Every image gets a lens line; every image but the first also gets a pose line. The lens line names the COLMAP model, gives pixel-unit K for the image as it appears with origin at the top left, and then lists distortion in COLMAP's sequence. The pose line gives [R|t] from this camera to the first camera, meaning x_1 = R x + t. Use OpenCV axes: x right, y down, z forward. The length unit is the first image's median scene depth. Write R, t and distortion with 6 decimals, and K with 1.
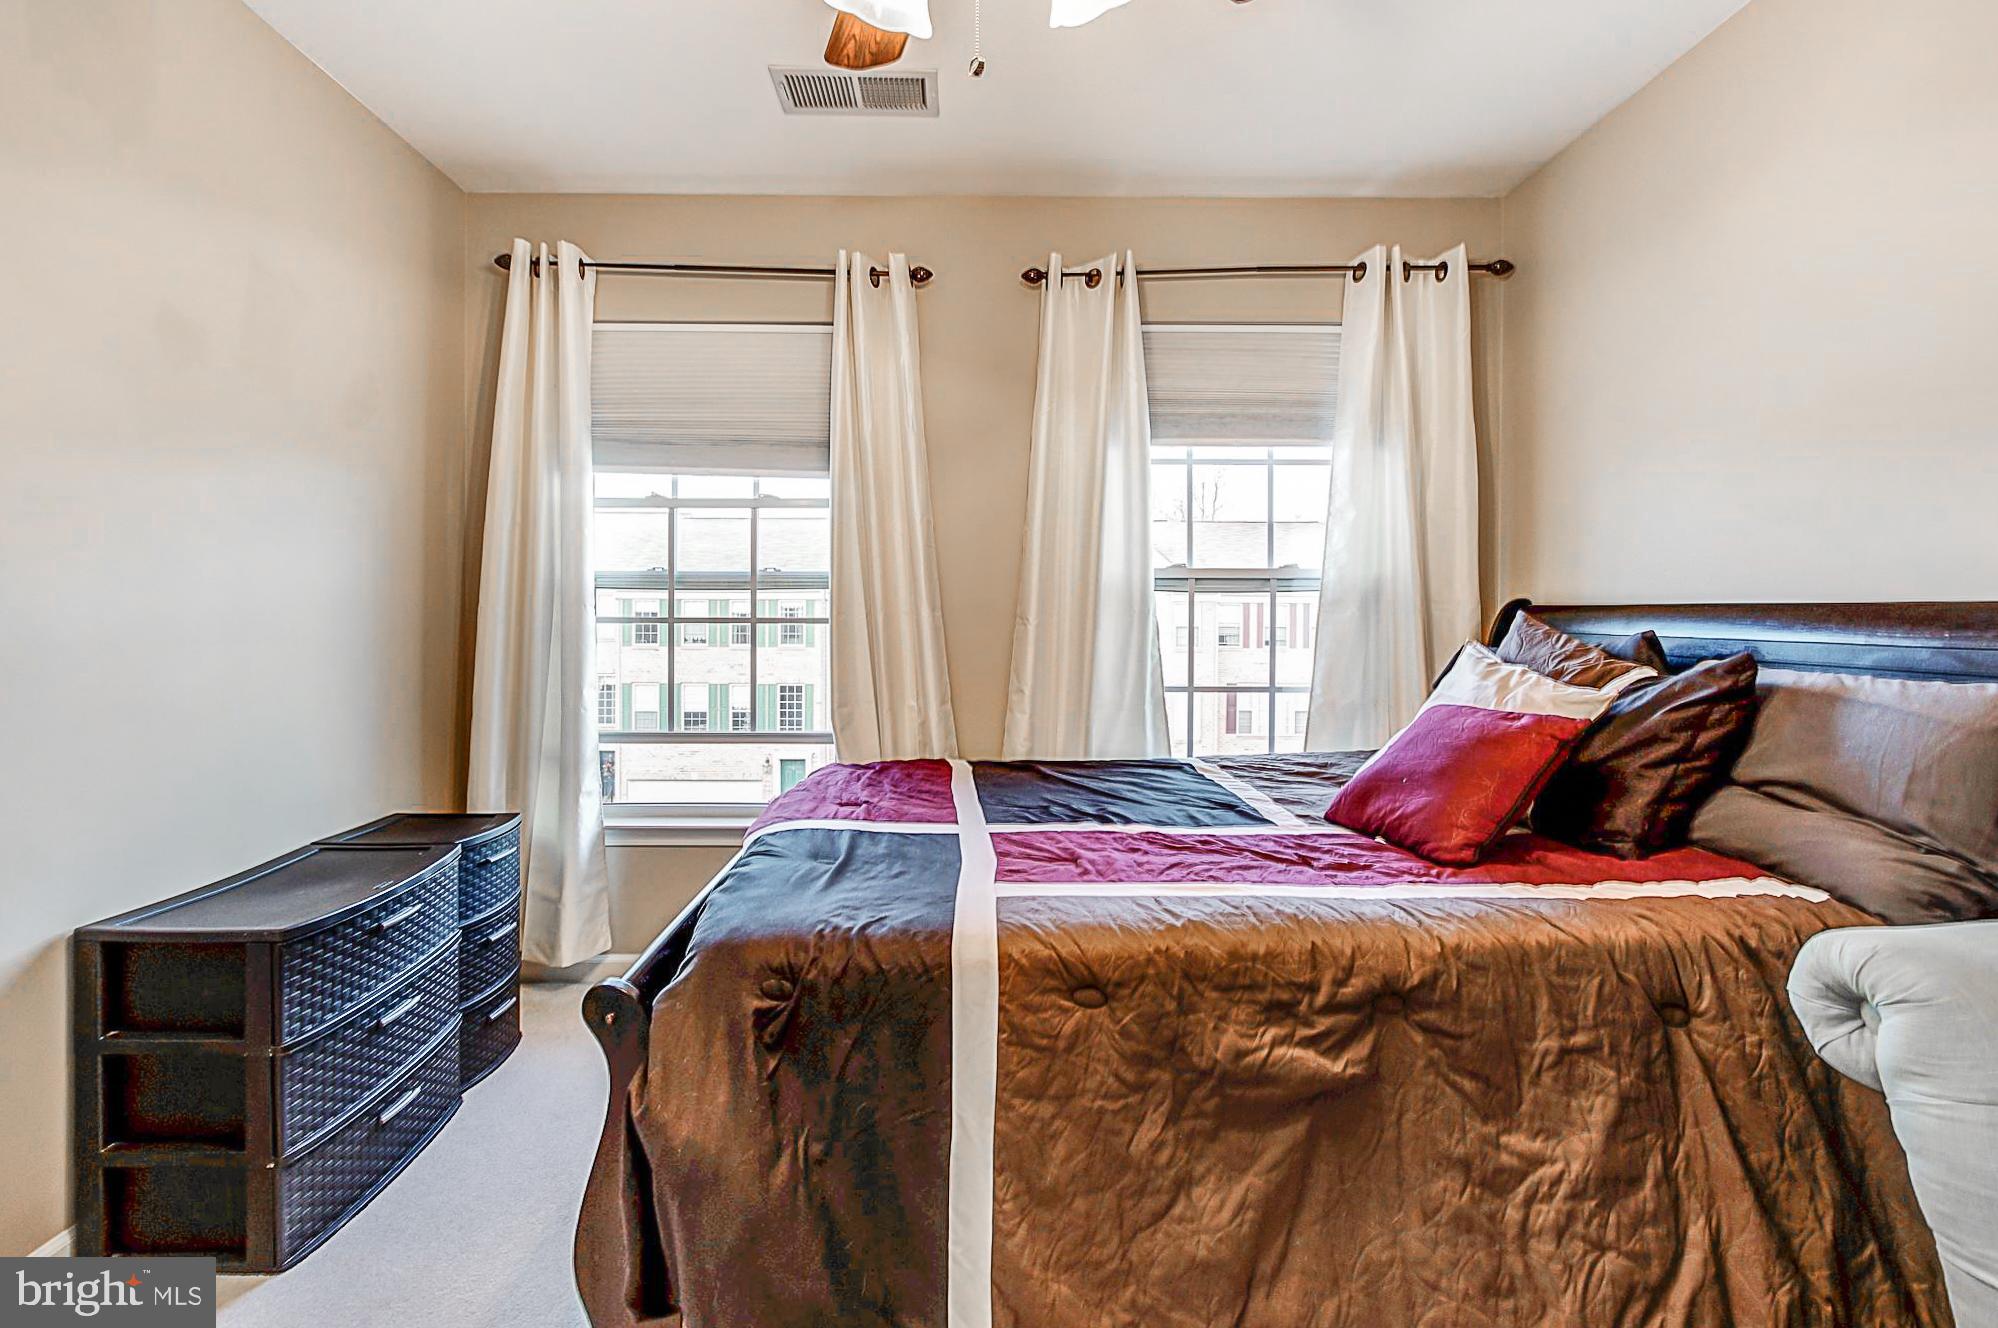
lens RADIAL K [[889.6, 0, 985.2], [0, 889.6, 642.3], [0, 0, 1]] dist [0.001180, 0.000046]
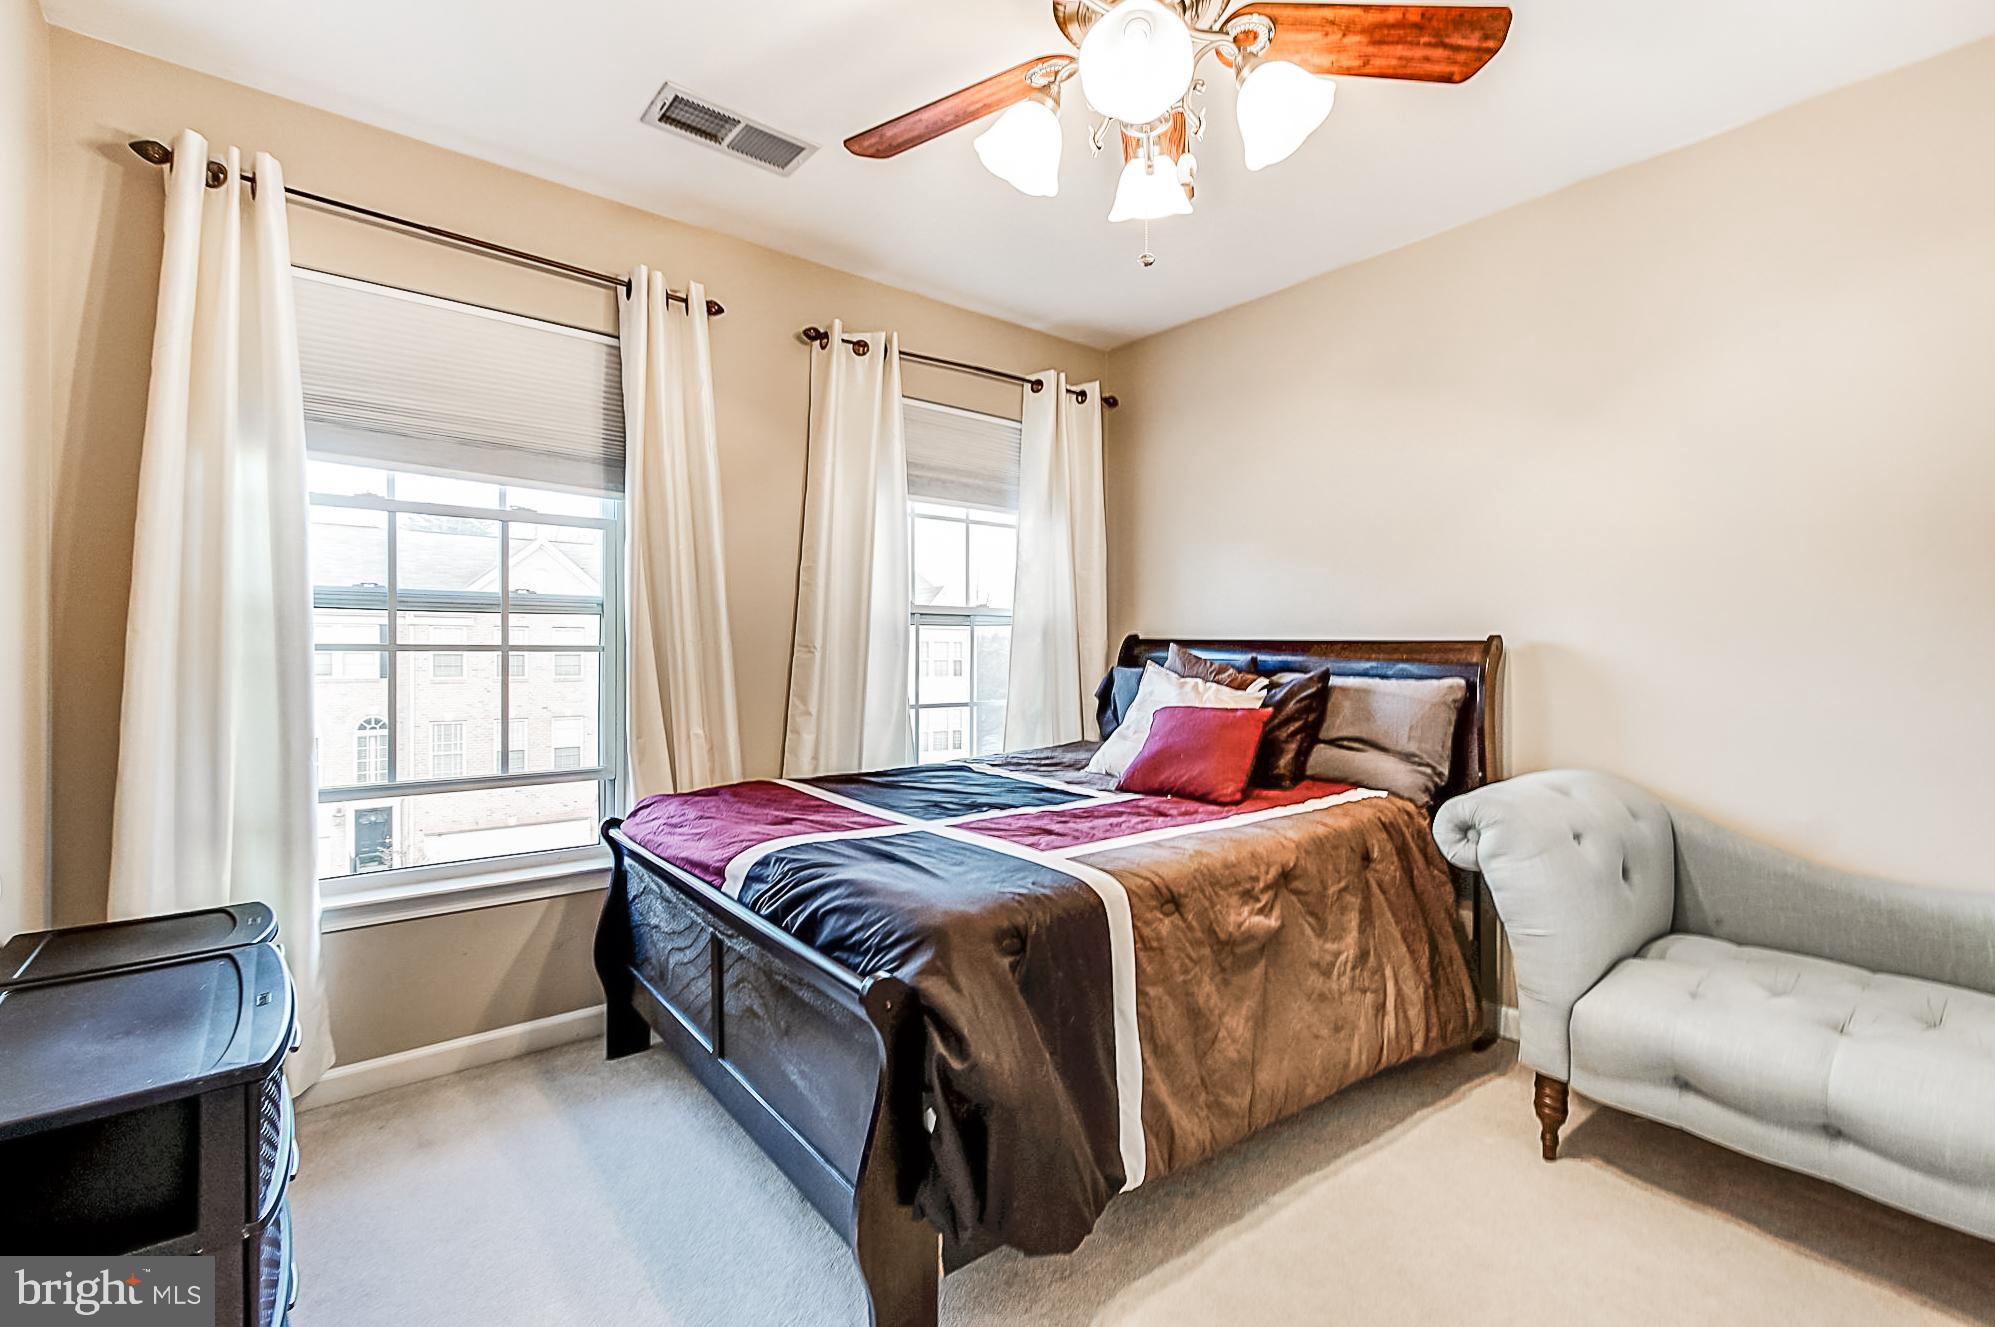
lens RADIAL K [[877.3, 0, 990.1], [0, 877.3, 661.1], [0, 0, 1]] dist [-0.001297, -0.000140]
pose [[0.783832, -0.007880, 0.620923, -0.488742], [0.013438, 0.999901, -0.004274, -0.002009], [-0.620828, 0.011694, 0.783860, 0.025475]]
